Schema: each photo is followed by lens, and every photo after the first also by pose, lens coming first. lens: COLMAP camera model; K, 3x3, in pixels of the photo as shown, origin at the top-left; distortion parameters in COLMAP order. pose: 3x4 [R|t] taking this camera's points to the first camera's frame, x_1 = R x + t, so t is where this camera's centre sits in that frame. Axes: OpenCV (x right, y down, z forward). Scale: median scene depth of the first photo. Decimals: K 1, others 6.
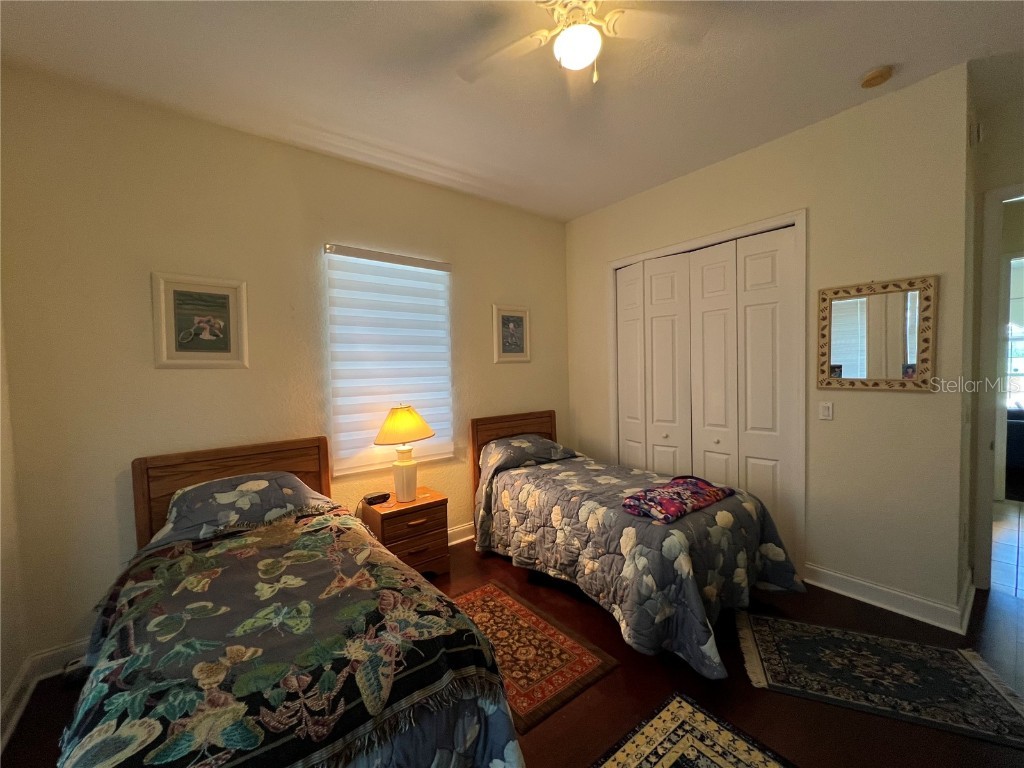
lens RADIAL K [[409.6, 0, 513.5], [0, 409.6, 385.2], [0, 0, 1]] dist [-0.001522, 0.000230]
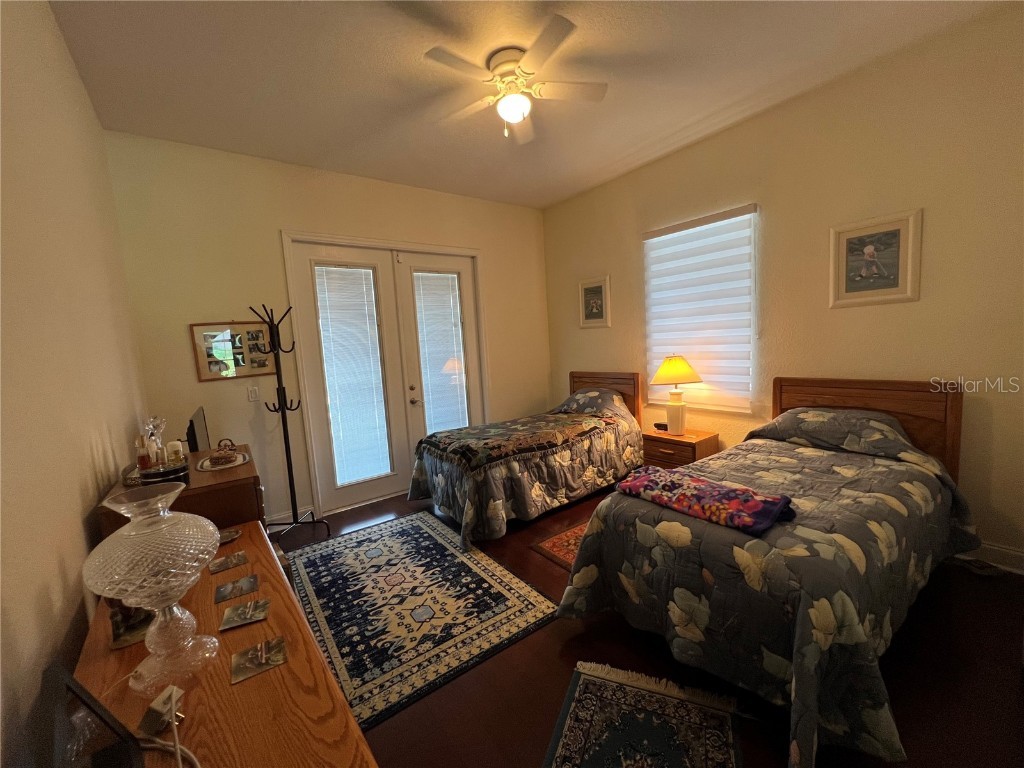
lens RADIAL K [[409.6, 0, 513.5], [0, 409.6, 385.2], [0, 0, 1]] dist [-0.001522, 0.000230]
pose [[-0.017771, 0.134080, -0.990811, 0.959740], [0.021055, 0.990798, 0.133701, -0.034991], [0.999620, -0.018486, -0.020431, 0.572282]]
